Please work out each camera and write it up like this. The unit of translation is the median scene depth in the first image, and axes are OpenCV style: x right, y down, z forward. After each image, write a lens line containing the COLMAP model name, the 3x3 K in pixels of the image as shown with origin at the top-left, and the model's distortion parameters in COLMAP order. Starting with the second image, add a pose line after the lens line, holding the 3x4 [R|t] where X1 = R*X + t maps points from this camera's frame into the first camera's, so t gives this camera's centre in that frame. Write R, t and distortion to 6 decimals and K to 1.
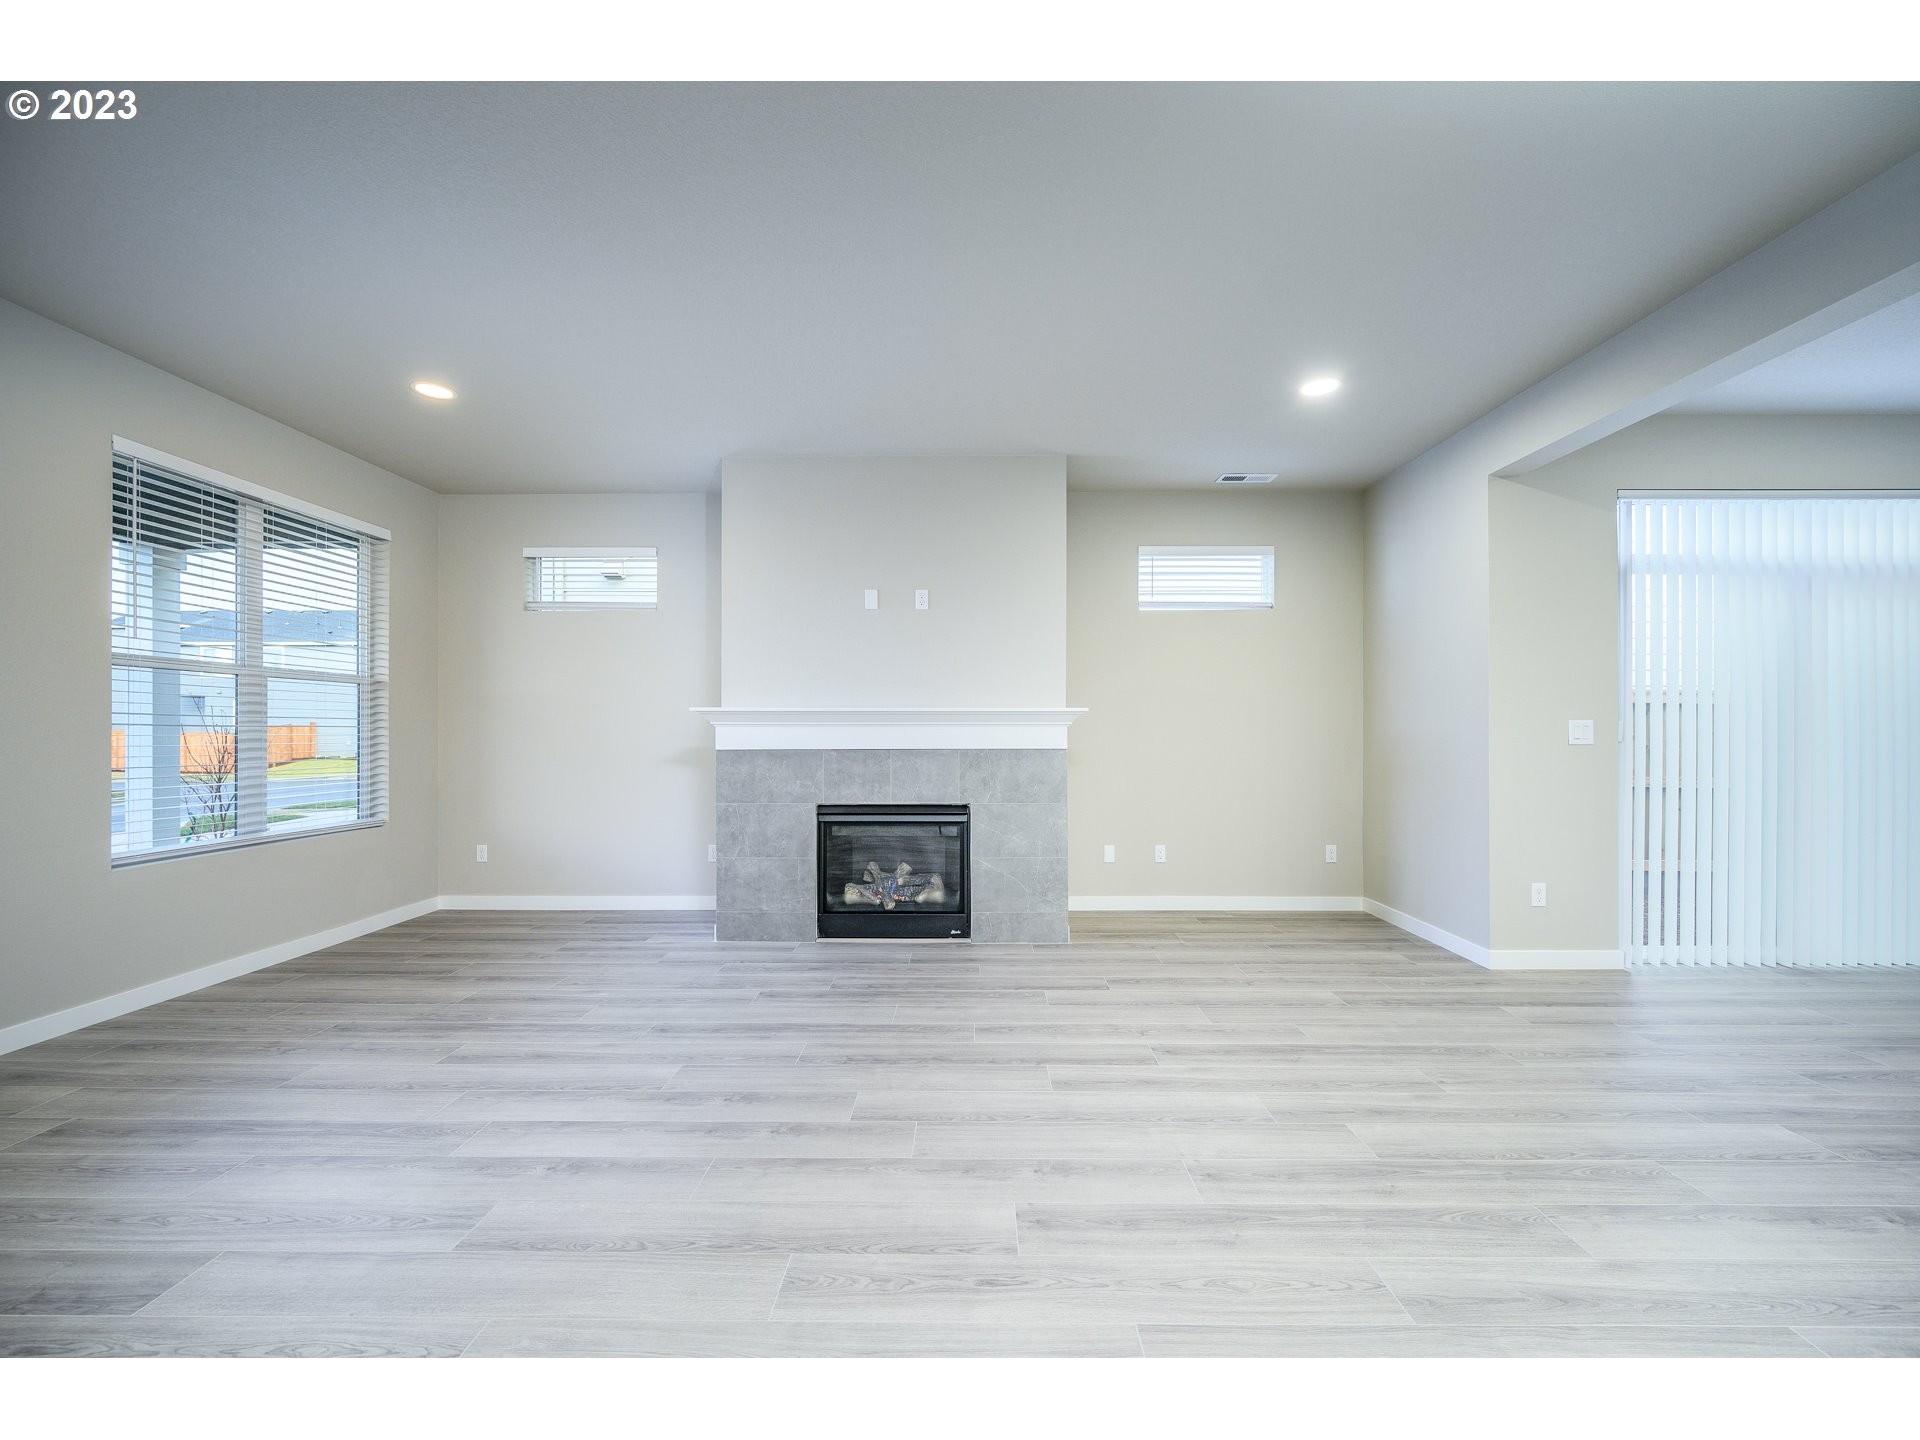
lens RADIAL K [[734.0, 0, 960.8], [0, 734.0, 731.2], [0, 0, 1]] dist [0.002496, -0.000613]
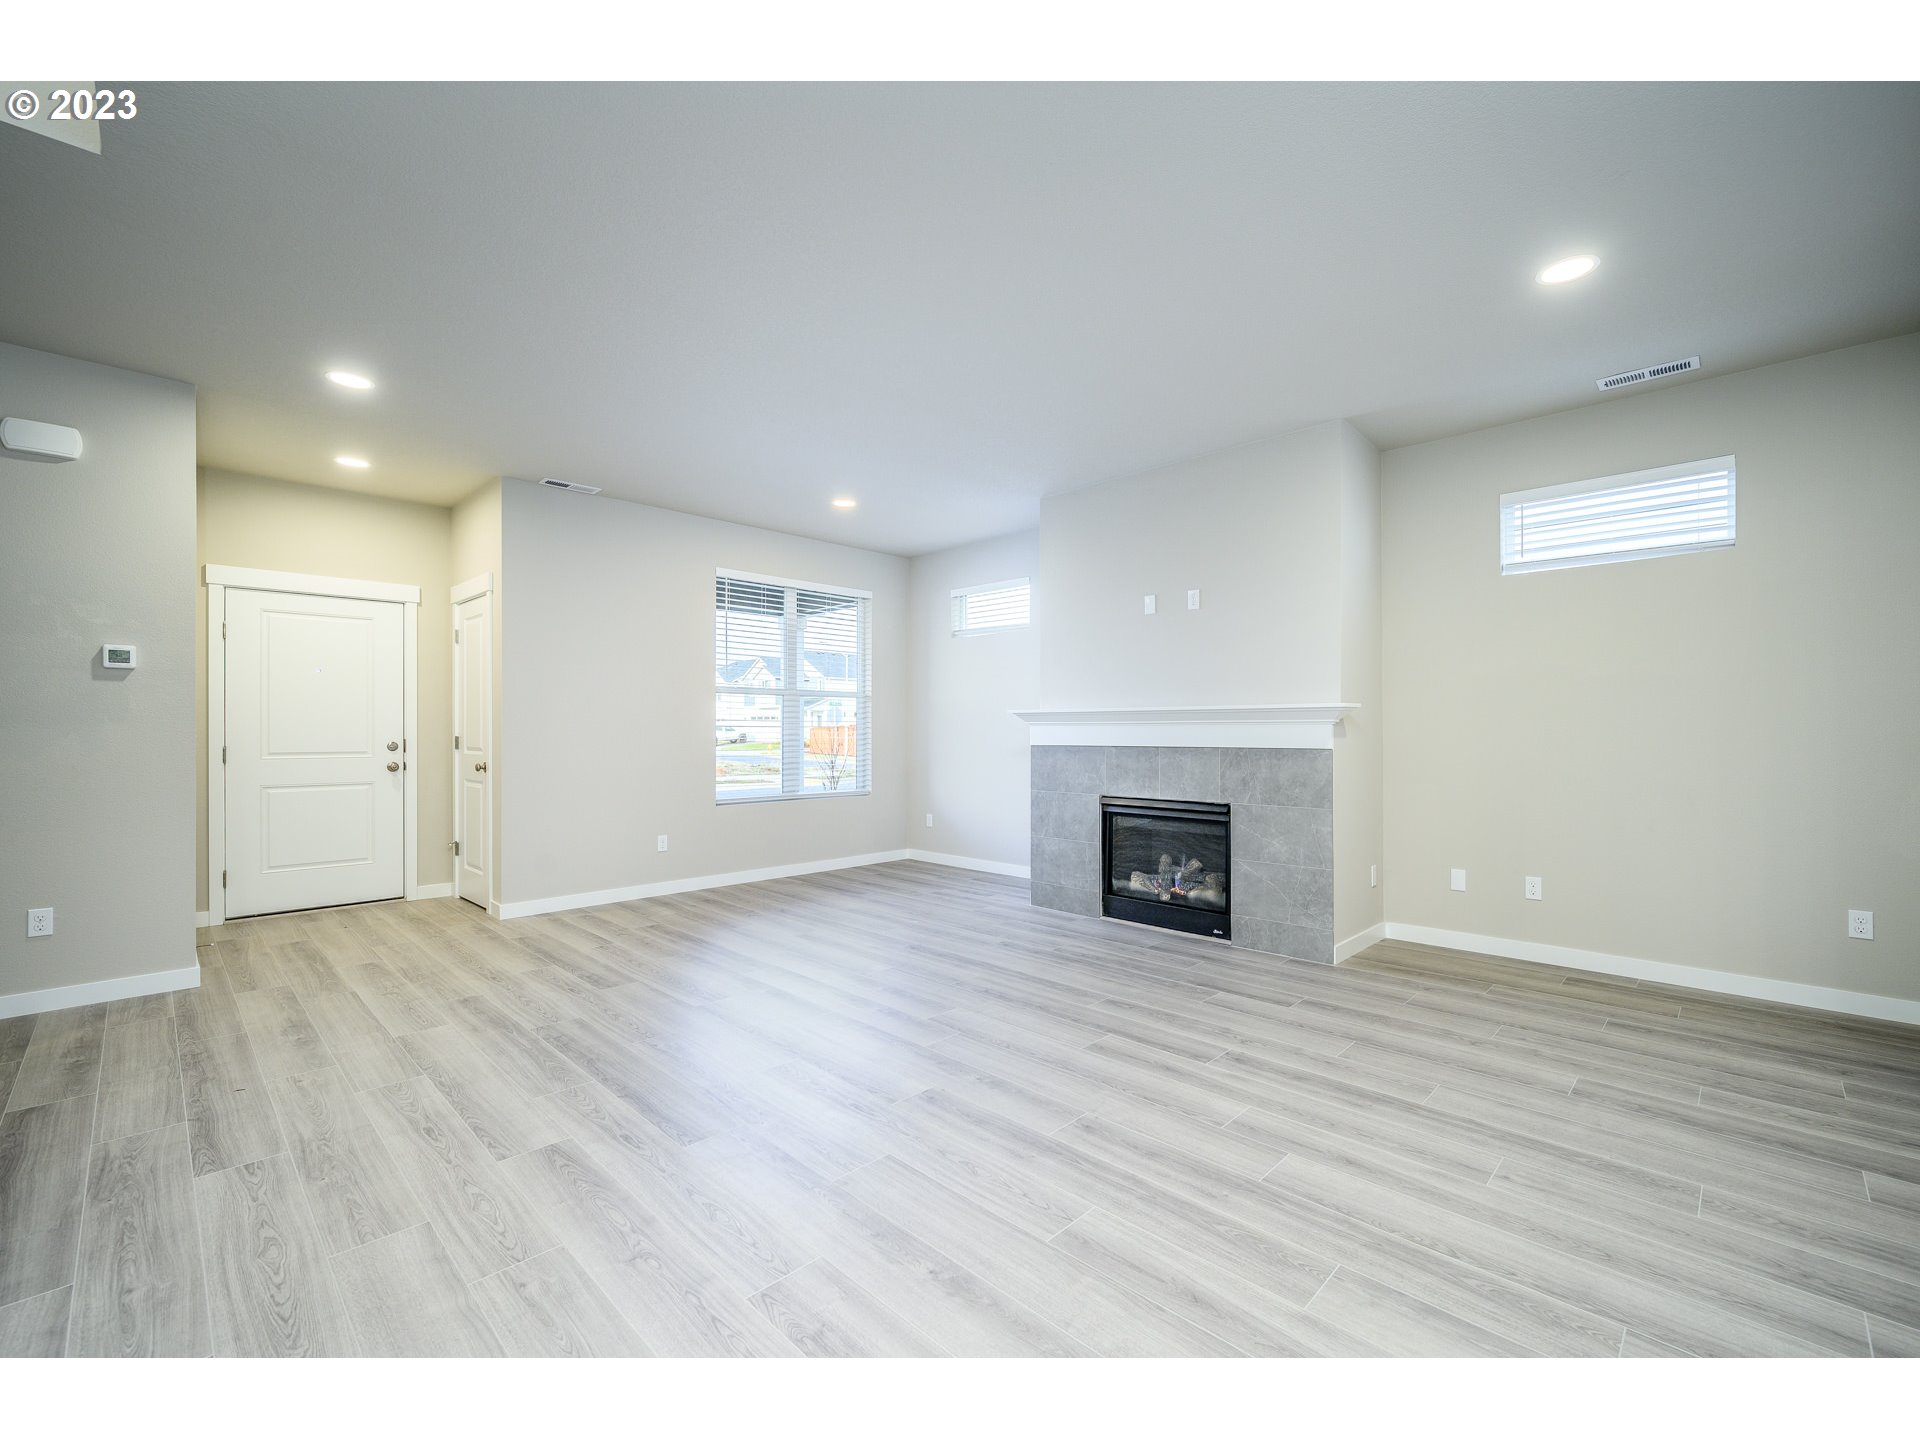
lens RADIAL K [[788.2, 0, 999.6], [0, 788.2, 730.7], [0, 0, 1]] dist [0.006778, -0.000442]
pose [[0.743493, -0.000412, -0.668743, 0.487962], [-0.000444, 0.999999, -0.001110, 0.003326], [0.668743, 0.001122, 0.743493, 0.011009]]
